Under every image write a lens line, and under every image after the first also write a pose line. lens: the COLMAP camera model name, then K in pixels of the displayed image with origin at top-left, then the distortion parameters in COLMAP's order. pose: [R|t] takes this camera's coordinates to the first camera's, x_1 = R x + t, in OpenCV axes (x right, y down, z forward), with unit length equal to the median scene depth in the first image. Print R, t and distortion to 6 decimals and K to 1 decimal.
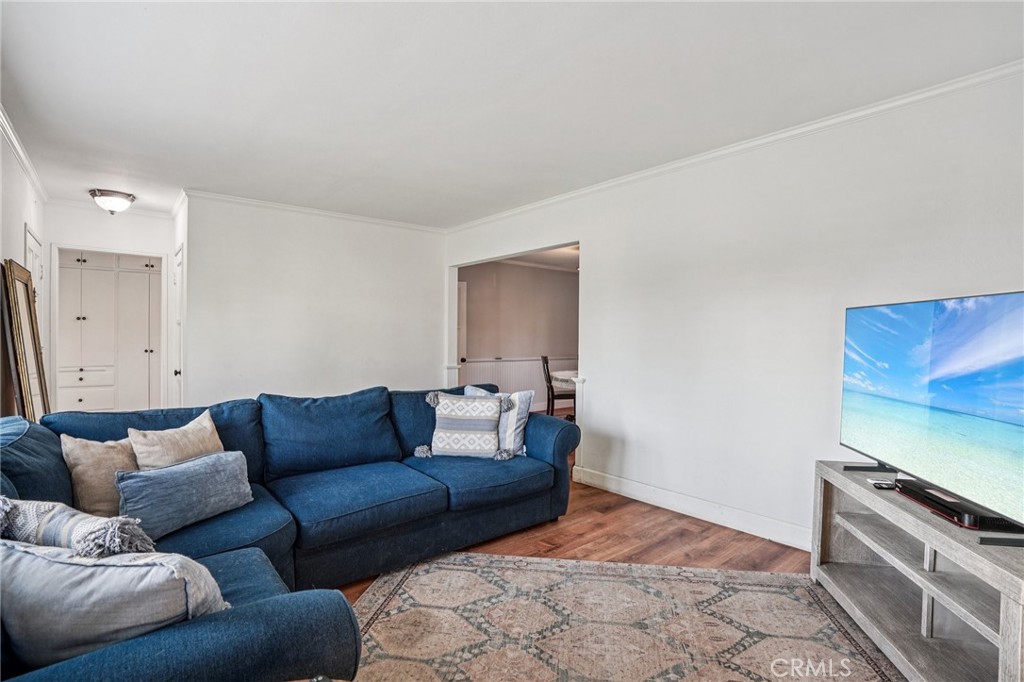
lens RADIAL K [[483.5, 0, 512.0], [0, 483.5, 341.0], [0, 0, 1]] dist [-0.000347, 0.000223]
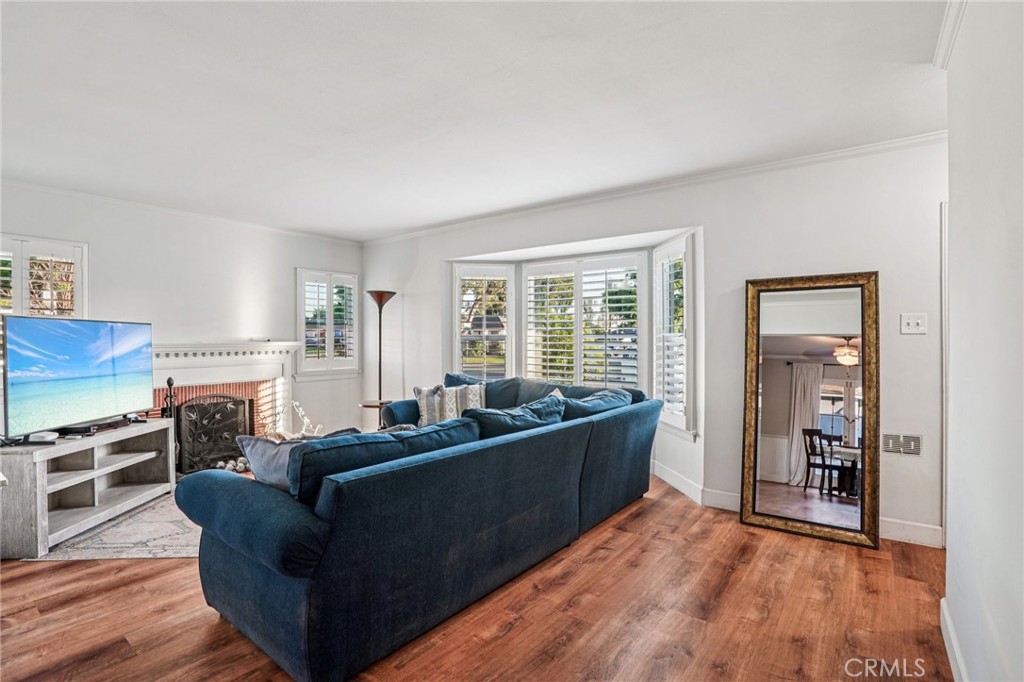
lens RADIAL K [[483.5, 0, 512.0], [0, 483.5, 341.0], [0, 0, 1]] dist [-0.000347, 0.000223]
pose [[-0.974690, 0.008071, -0.223414, -0.207422], [0.005568, 0.999915, 0.011827, -0.008782], [0.223491, 0.010284, -0.974652, 2.521335]]
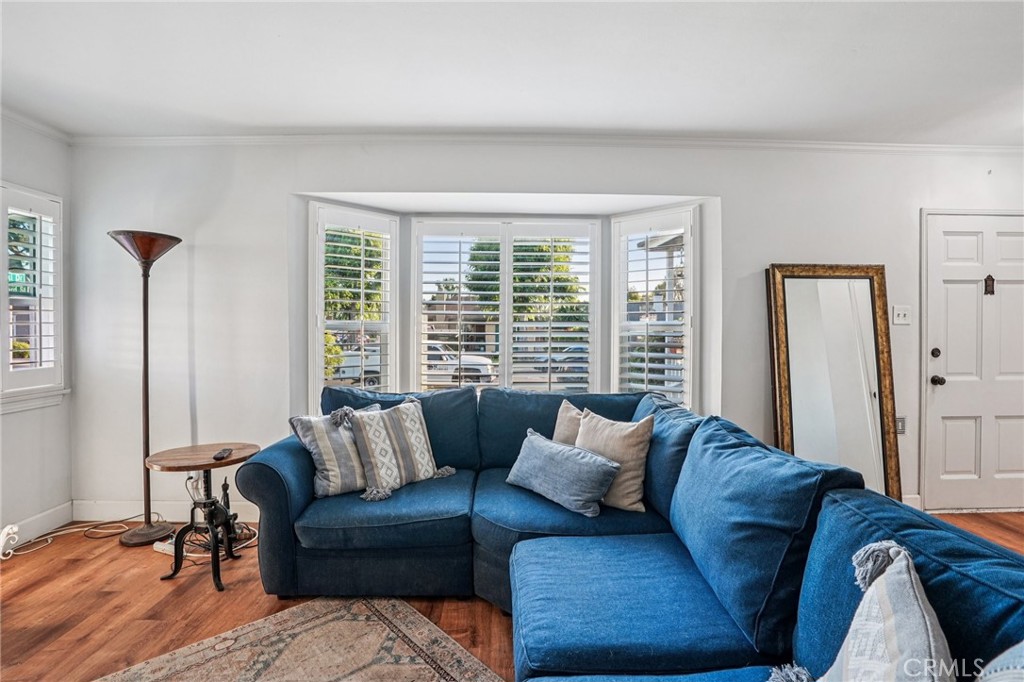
lens RADIAL K [[495.0, 0, 512.0], [0, 495.0, 341.0], [0, 0, 1]] dist [-0.031596, 0.000176]
pose [[-0.626773, 0.028900, -0.778666, 0.297760], [-0.001902, 0.999252, 0.038618, -0.010214], [0.779200, 0.025686, -0.626249, 1.510846]]
